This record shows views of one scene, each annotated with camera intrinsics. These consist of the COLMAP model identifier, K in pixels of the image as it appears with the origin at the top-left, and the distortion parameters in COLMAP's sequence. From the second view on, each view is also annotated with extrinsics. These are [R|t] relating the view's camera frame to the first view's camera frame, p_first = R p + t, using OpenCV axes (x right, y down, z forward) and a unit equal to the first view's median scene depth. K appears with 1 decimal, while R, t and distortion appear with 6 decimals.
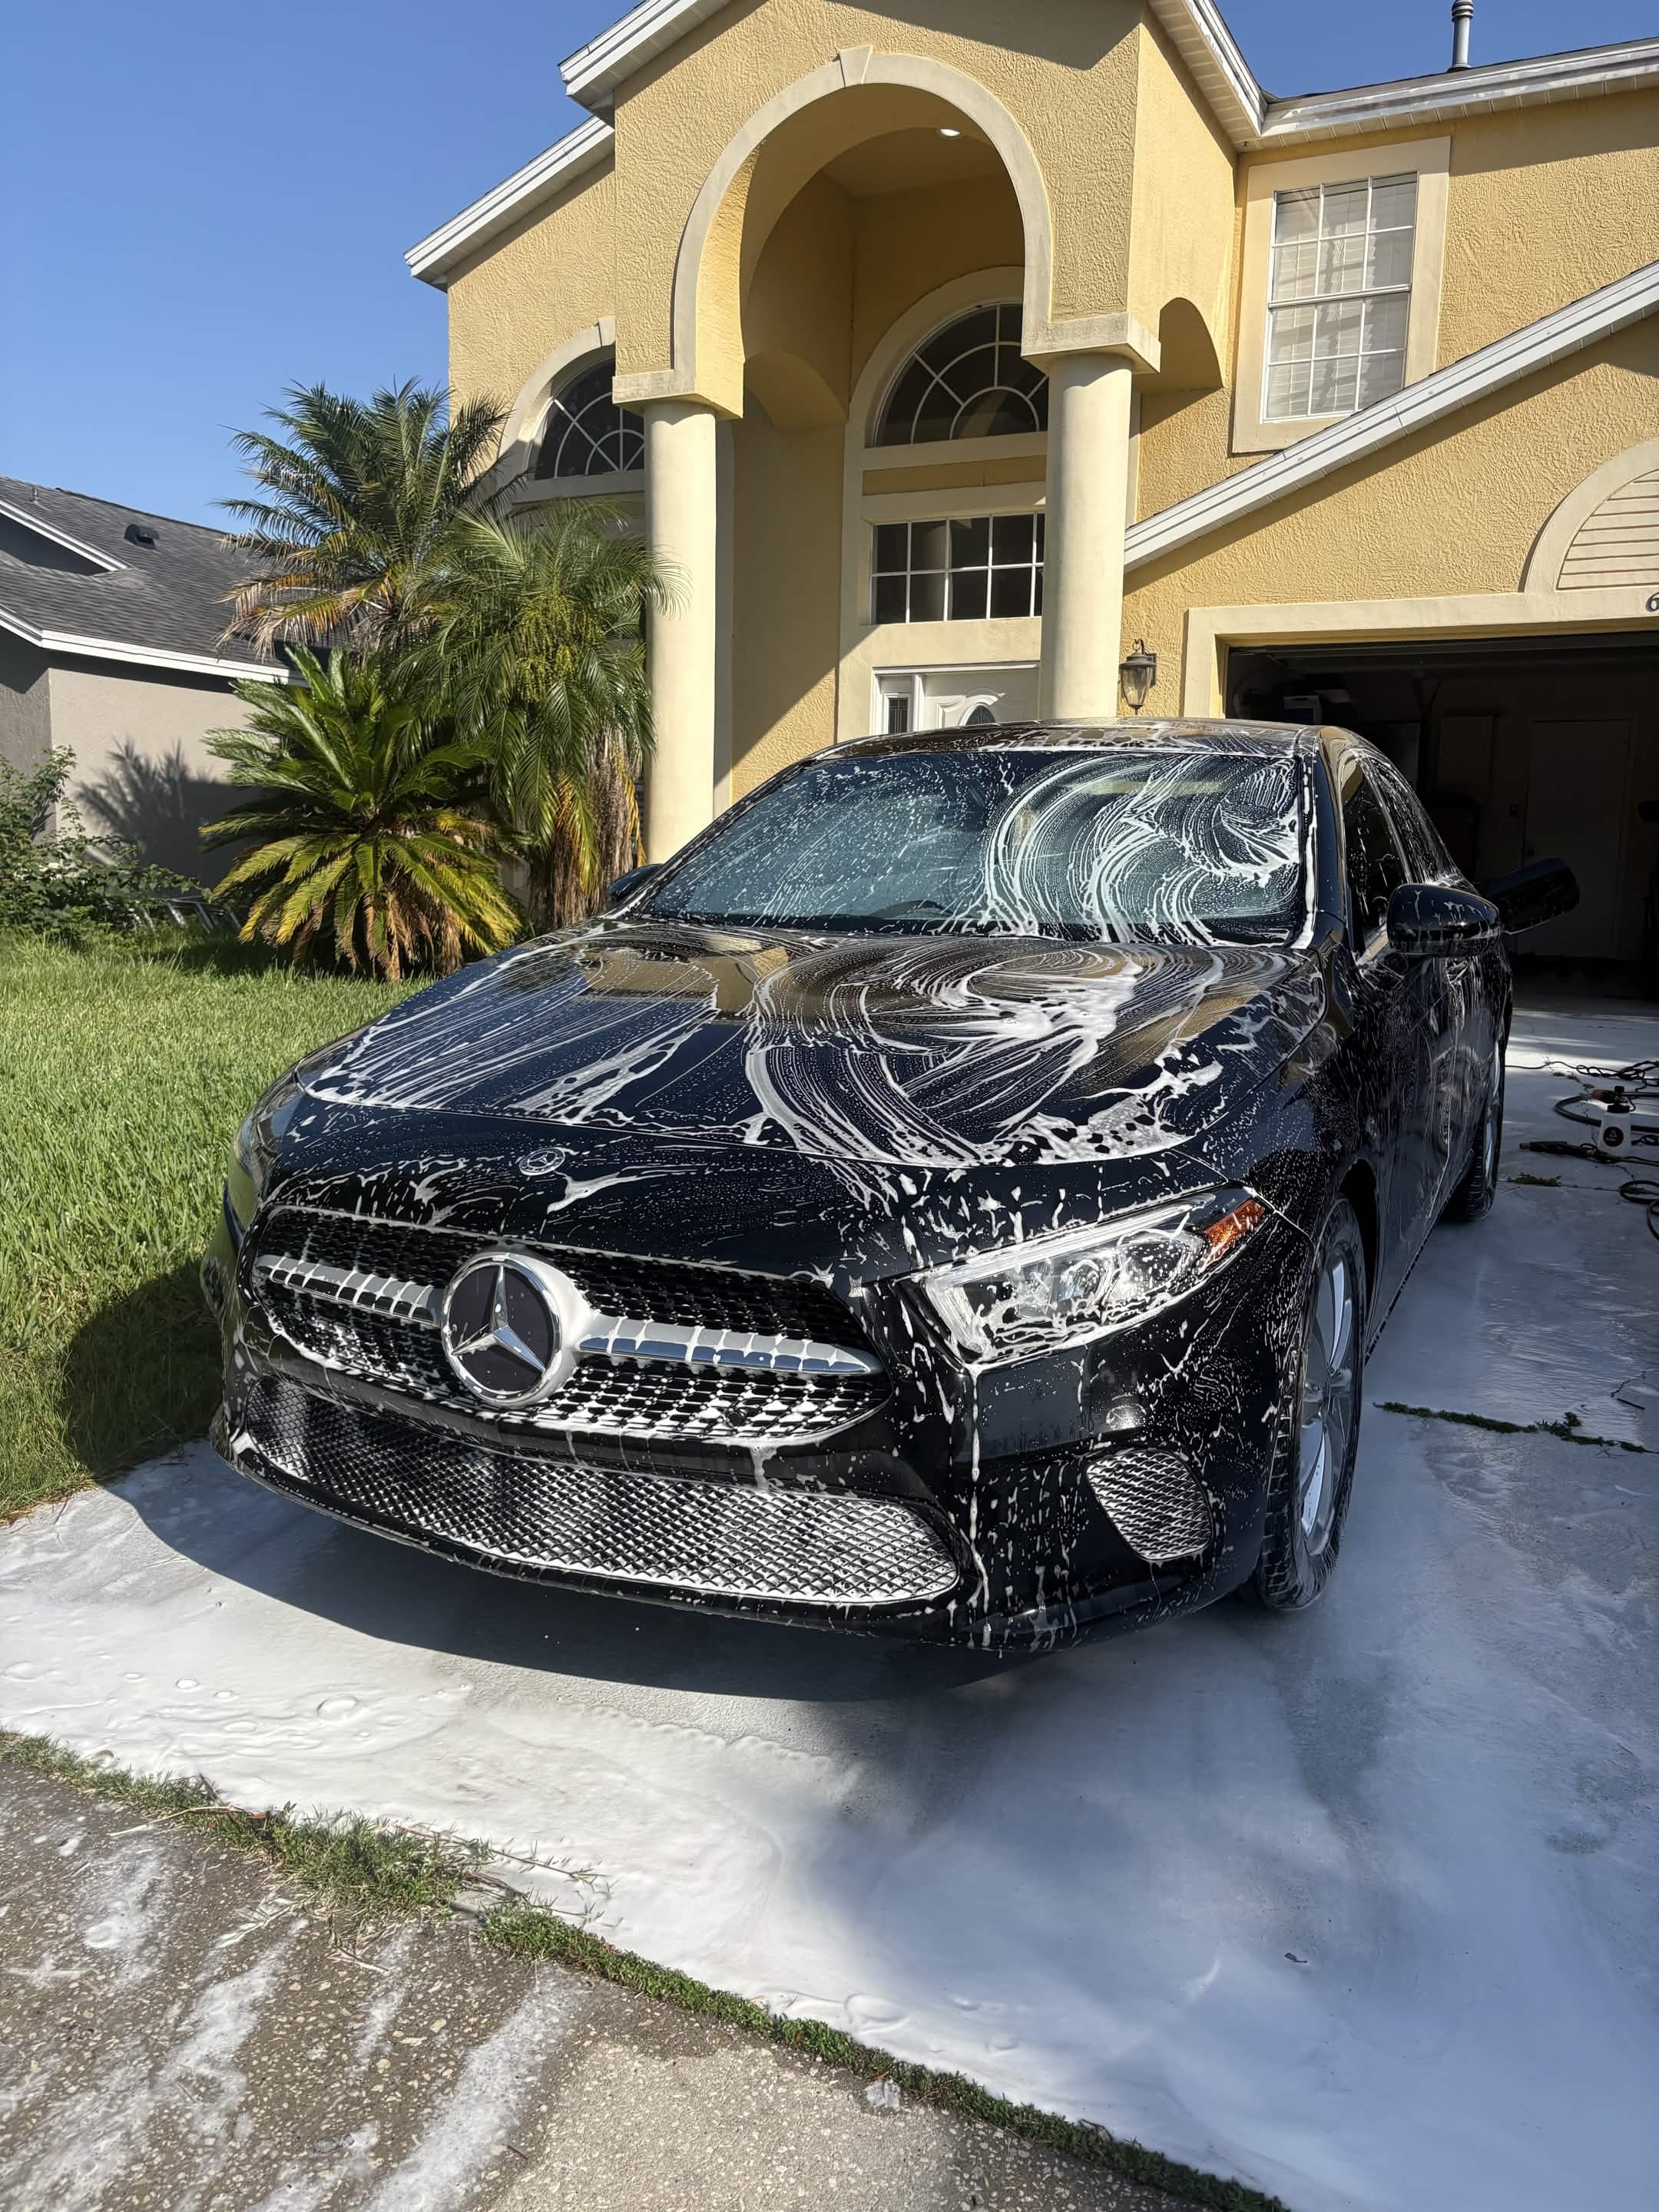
lens RADIAL K [[1721.4, 0, 829.5], [0, 1721.4, 1106.0], [0, 0, 1]] dist [-0.001748, -0.007945]
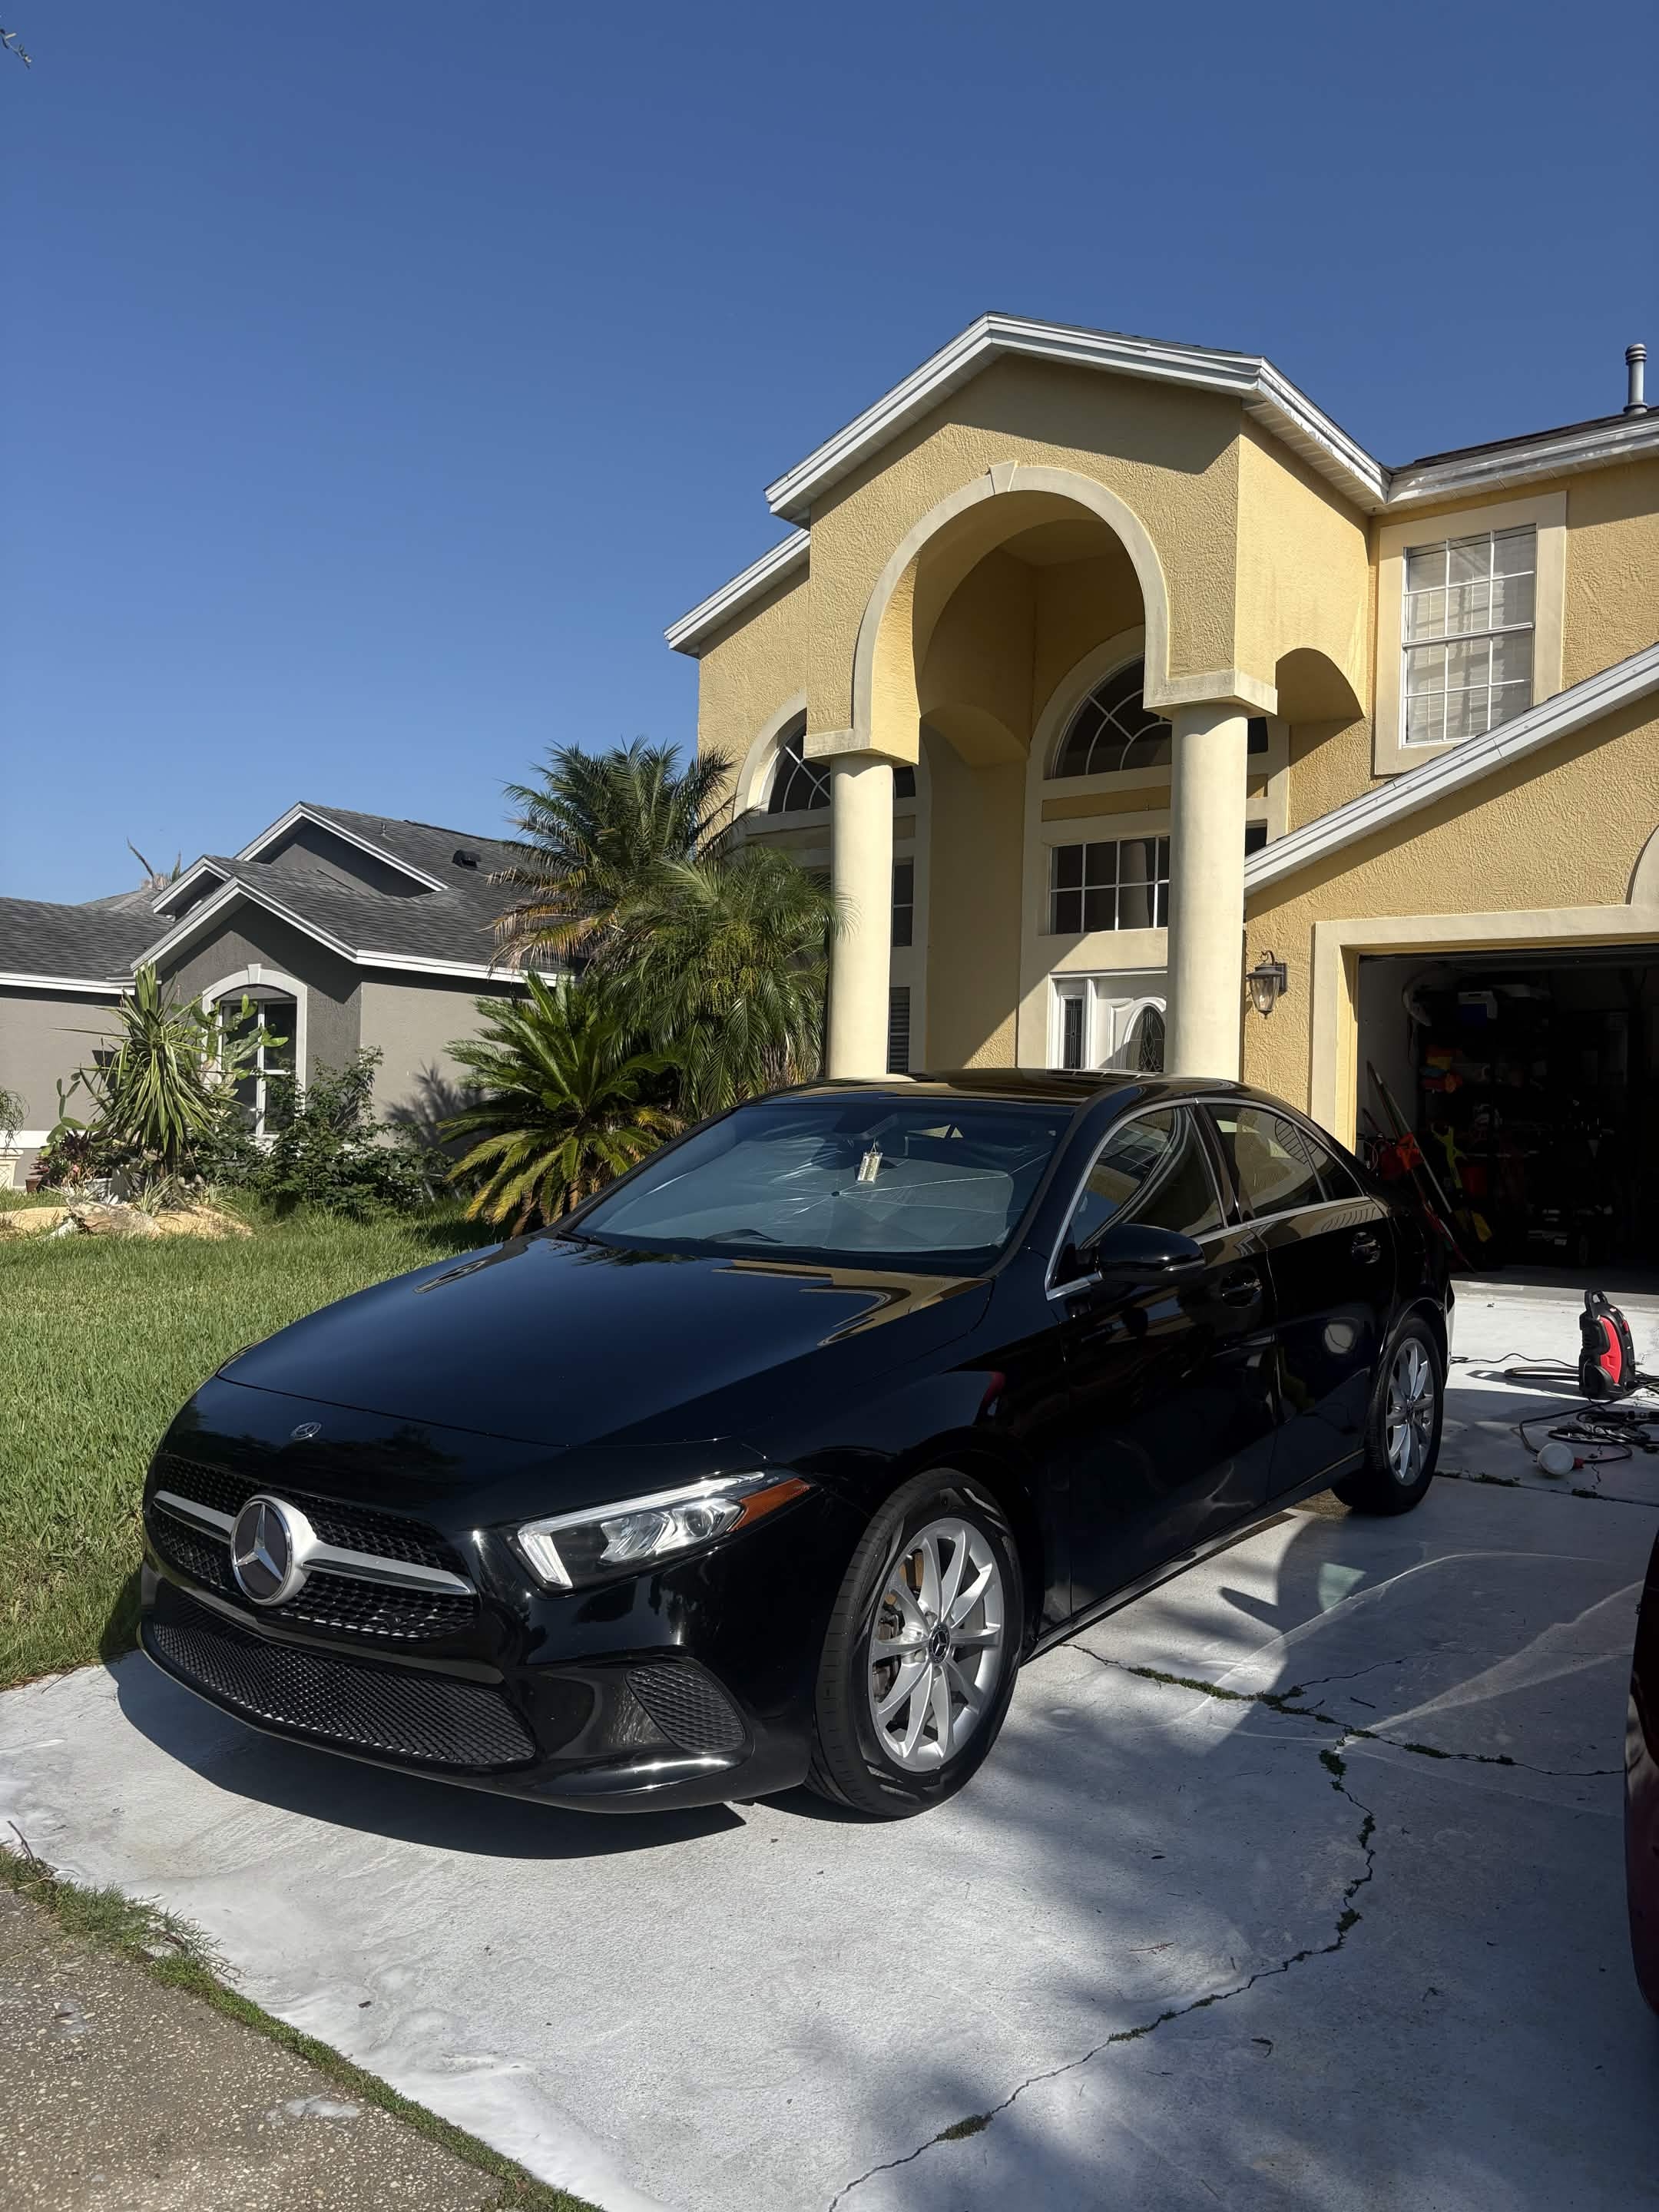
lens RADIAL K [[1712.7, 0, 829.5], [0, 1712.7, 1106.0], [0, 0, 1]] dist [-0.069290, 0.151870]
pose [[0.980673, -0.000267, -0.195656, 0.114667], [-0.029428, 0.988422, -0.148851, -0.008145], [0.193430, 0.151732, 0.969310, -0.069948]]
